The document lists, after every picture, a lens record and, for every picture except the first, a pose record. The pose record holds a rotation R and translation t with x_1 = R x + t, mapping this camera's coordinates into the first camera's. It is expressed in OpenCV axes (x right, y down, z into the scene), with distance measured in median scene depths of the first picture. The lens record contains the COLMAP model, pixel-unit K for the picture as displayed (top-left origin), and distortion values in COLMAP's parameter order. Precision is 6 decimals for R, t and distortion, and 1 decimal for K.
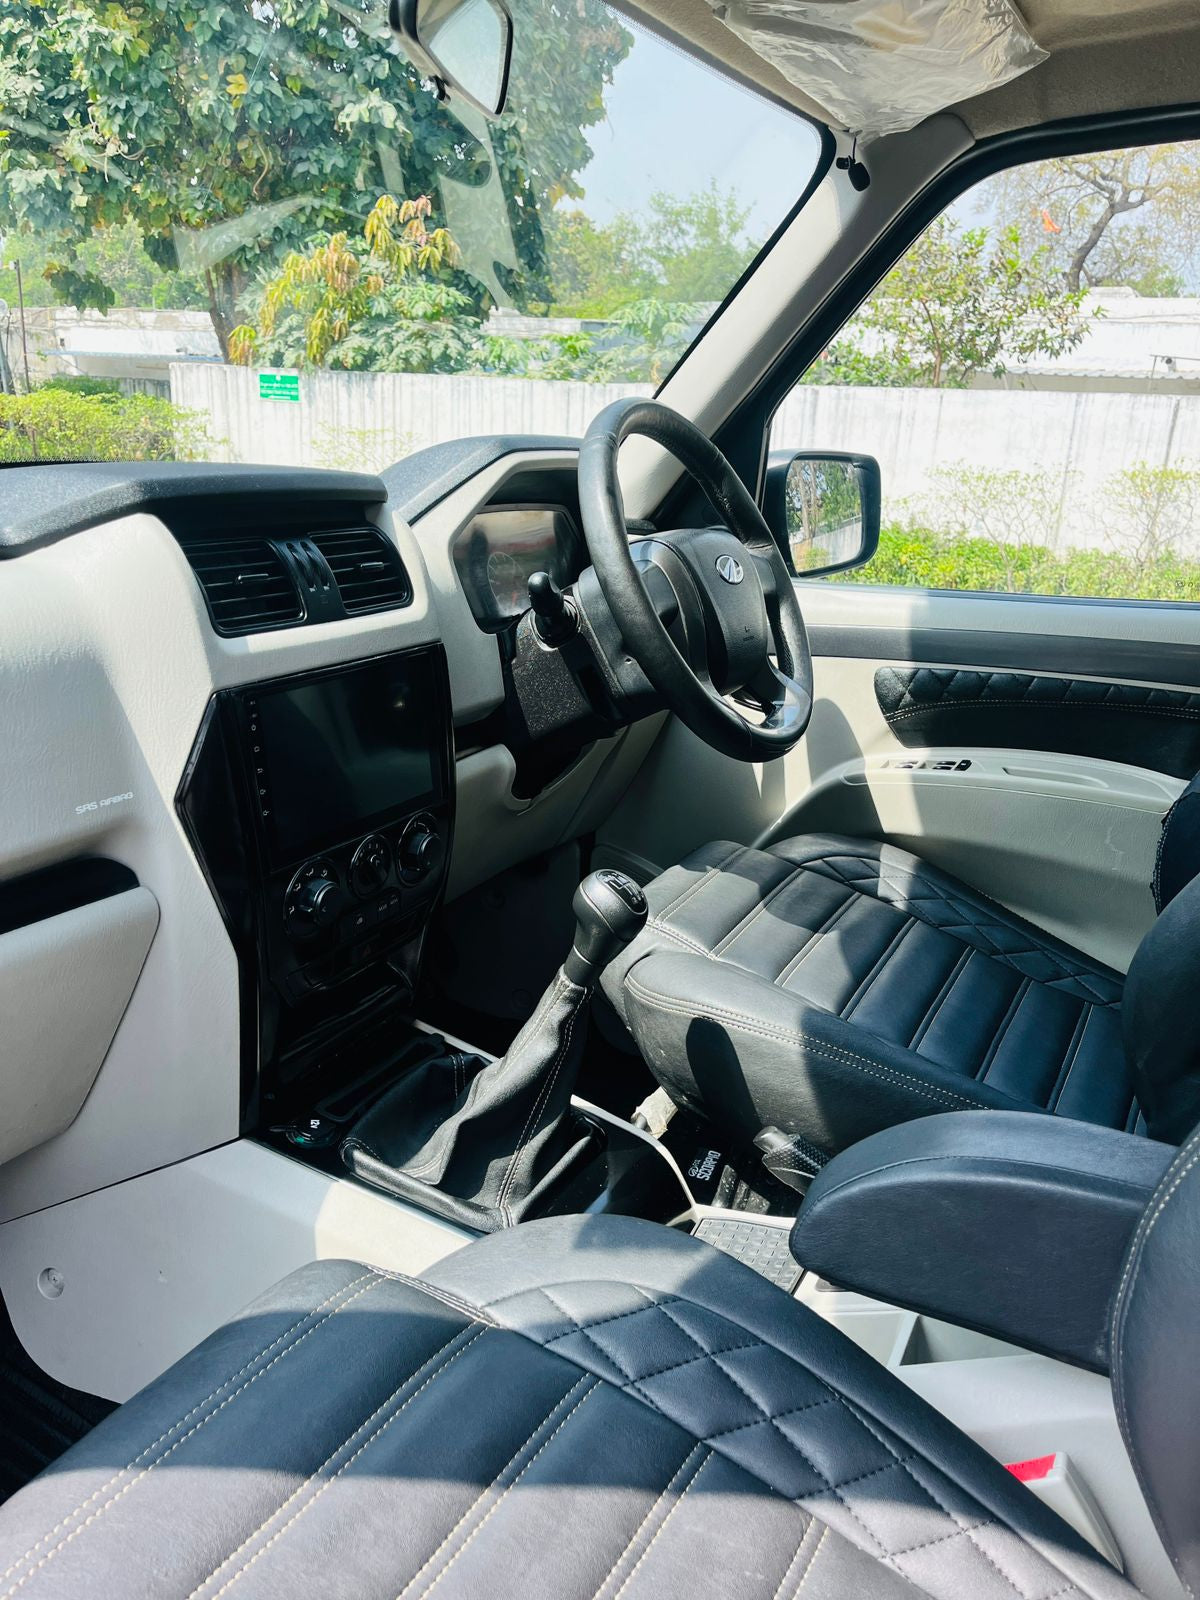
lens RADIAL K [[1254.5, 0, 575.2], [0, 1254.5, 796.1], [0, 0, 1]] dist [0.028159, -0.031874]
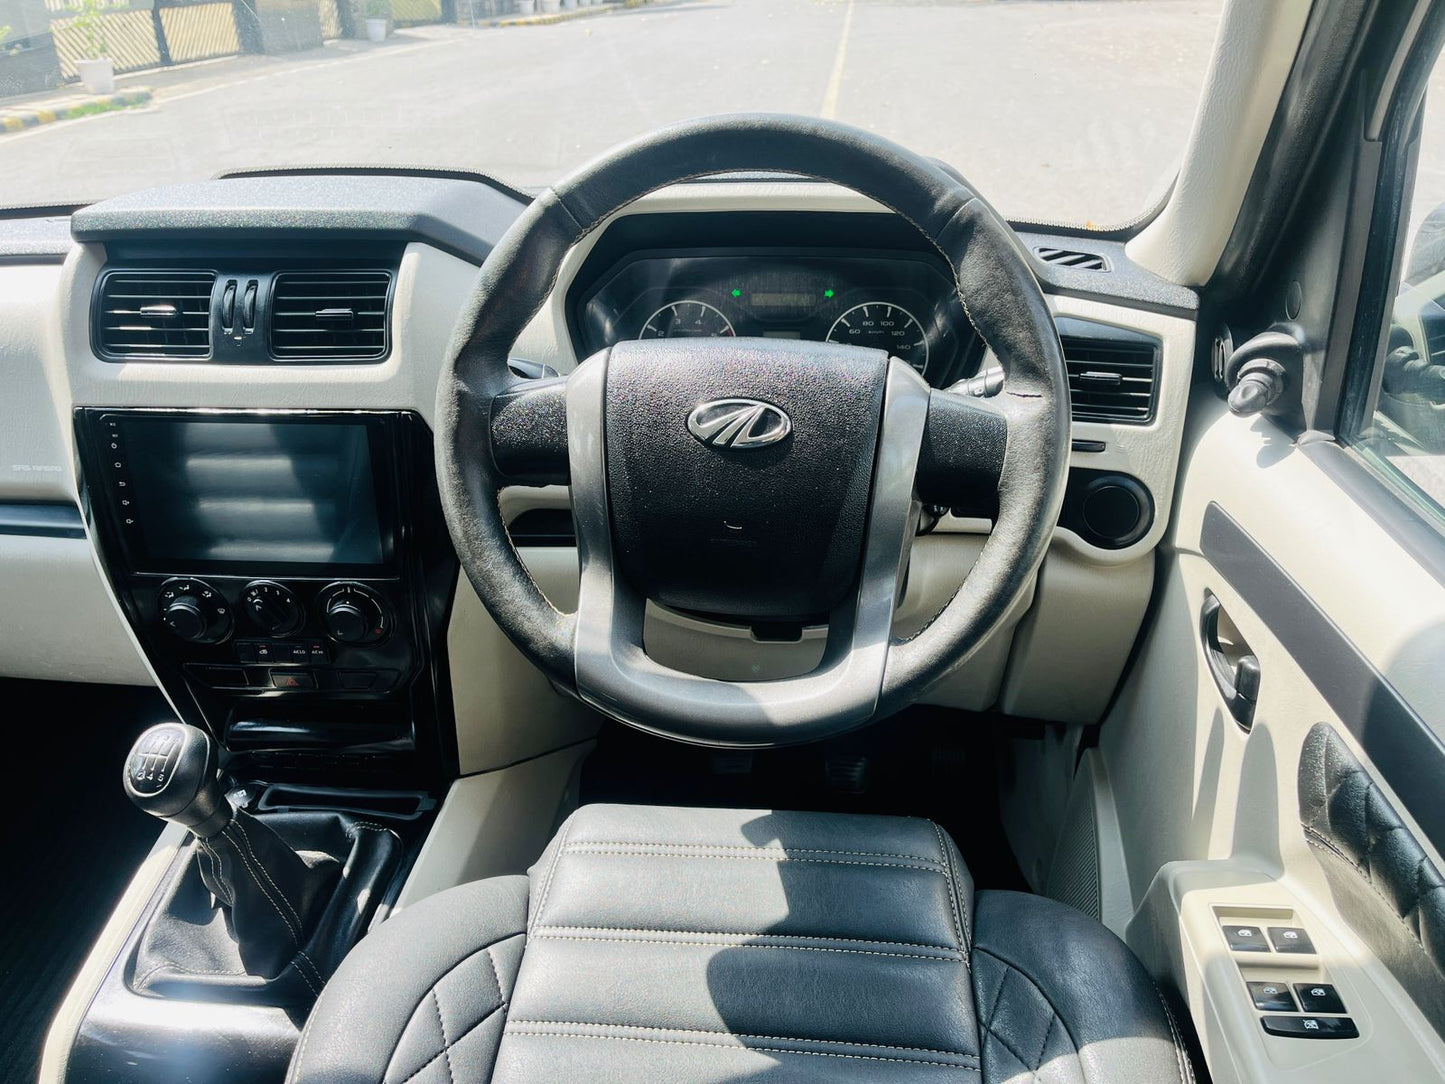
lens RADIAL K [[1133.0, 0, 726.6], [0, 1133.0, 539.4], [0, 0, 1]] dist [0.028159, -0.031874]
pose [[0.368043, 0.362693, -0.856153, 0.505616], [-0.229368, 0.927743, 0.294420, -0.242370], [0.901074, 0.088015, 0.424640, 0.655252]]
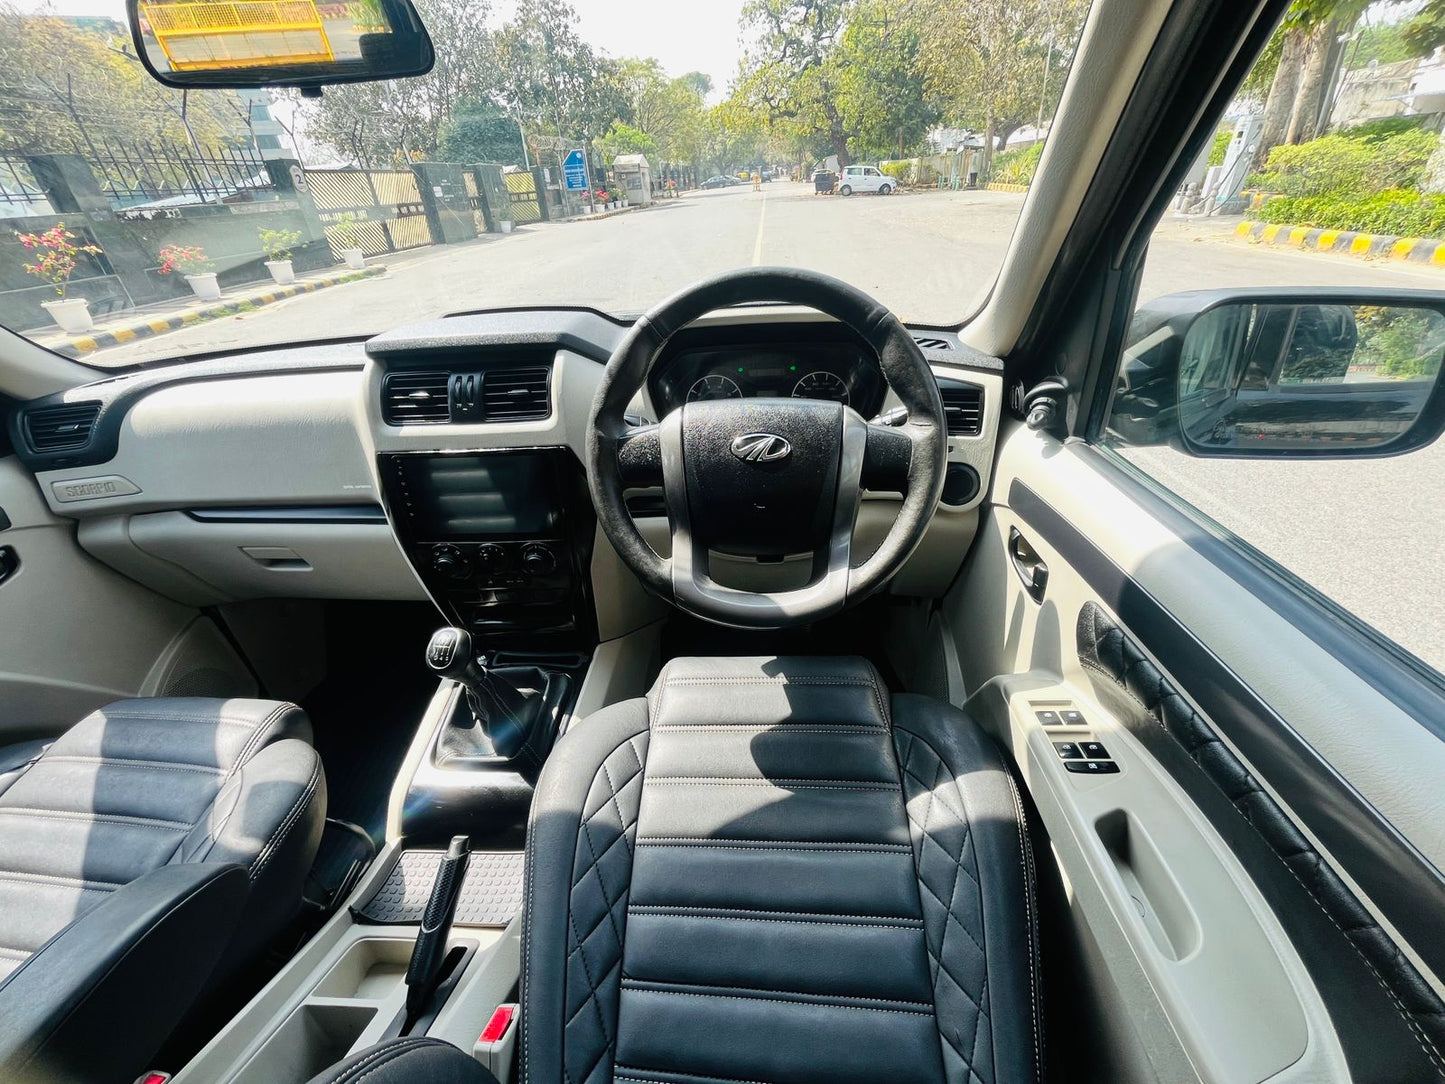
lens RADIAL K [[598.9, 0, 718.3], [0, 598.9, 540.9], [0, 0, 1]] dist [-0.009732, 0.000425]
pose [[0.398609, 0.407643, -0.821546, 0.463825], [-0.191214, 0.913042, 0.360266, -0.239481], [0.896966, 0.013486, 0.441893, 0.635860]]
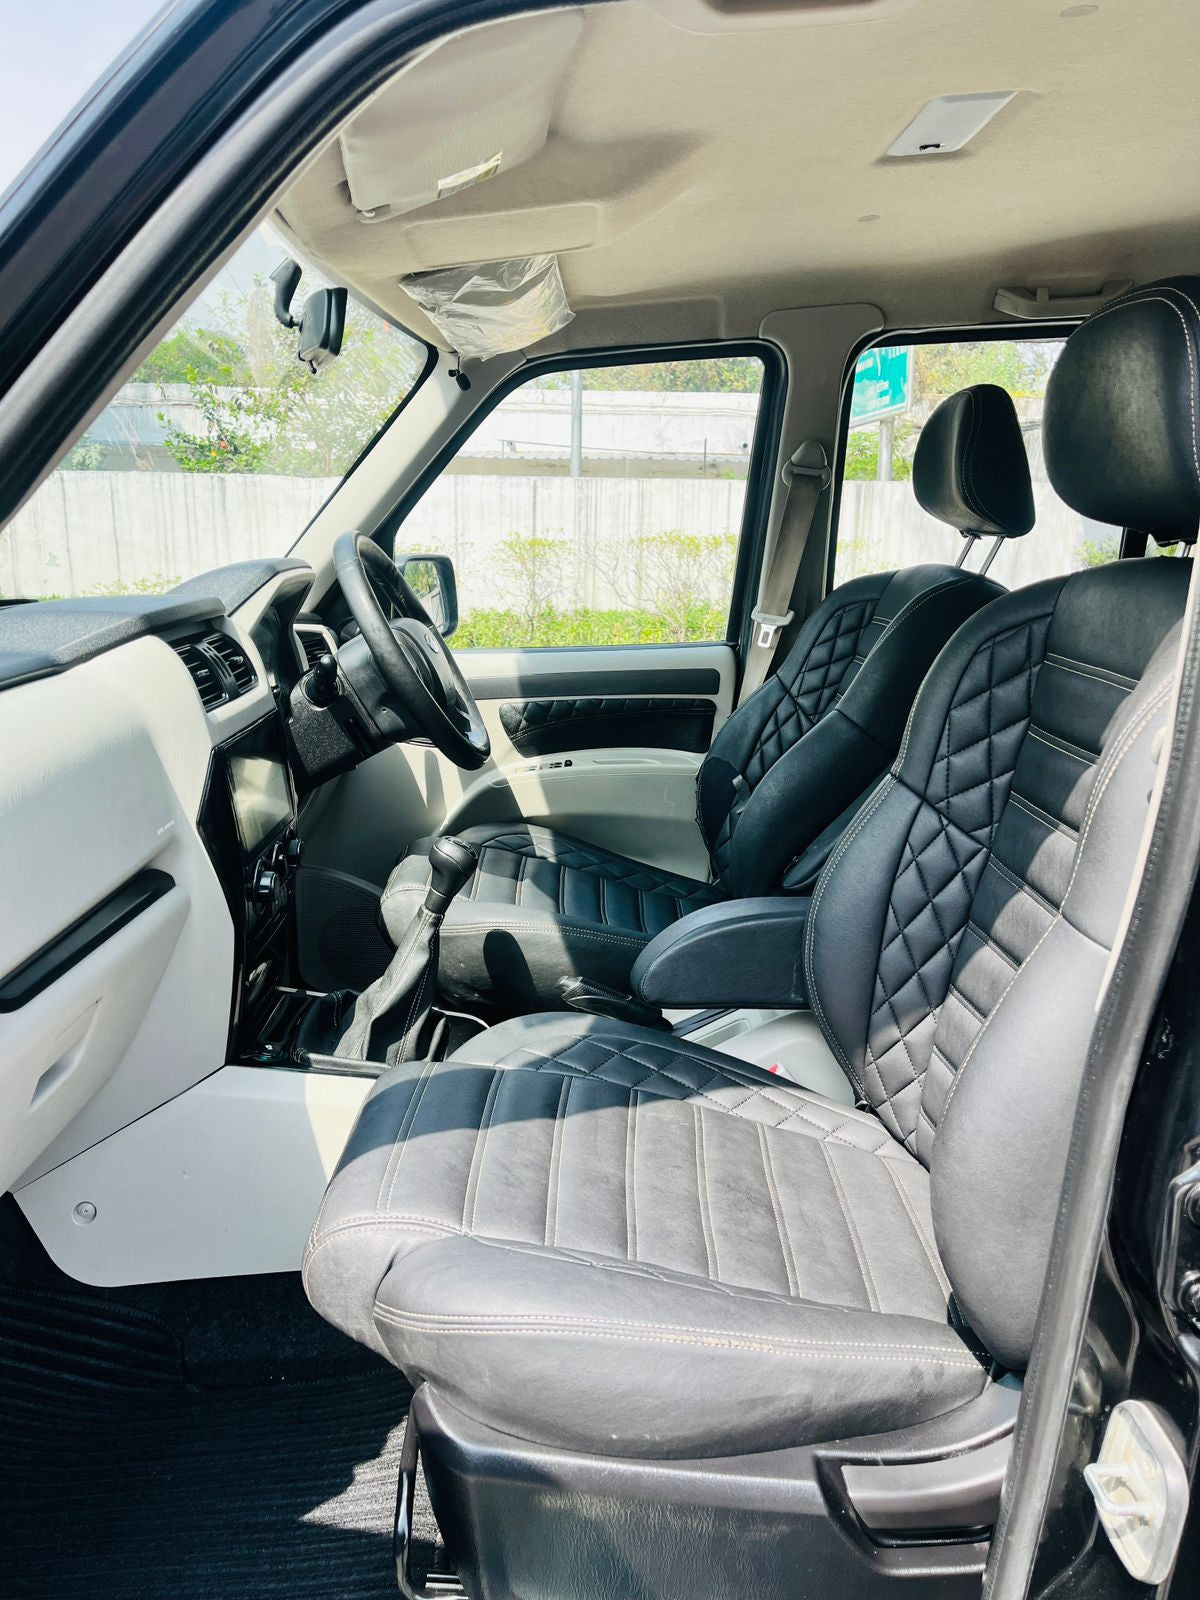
lens RADIAL K [[1254.5, 0, 586.7], [0, 1254.5, 799.7], [0, 0, 1]] dist [0.028159, -0.031874]
pose [[0.882278, -0.138493, 0.449894, -0.342821], [0.162172, 0.986659, -0.014305, 0.042734], [-0.441911, 0.085581, 0.892967, -0.322435]]
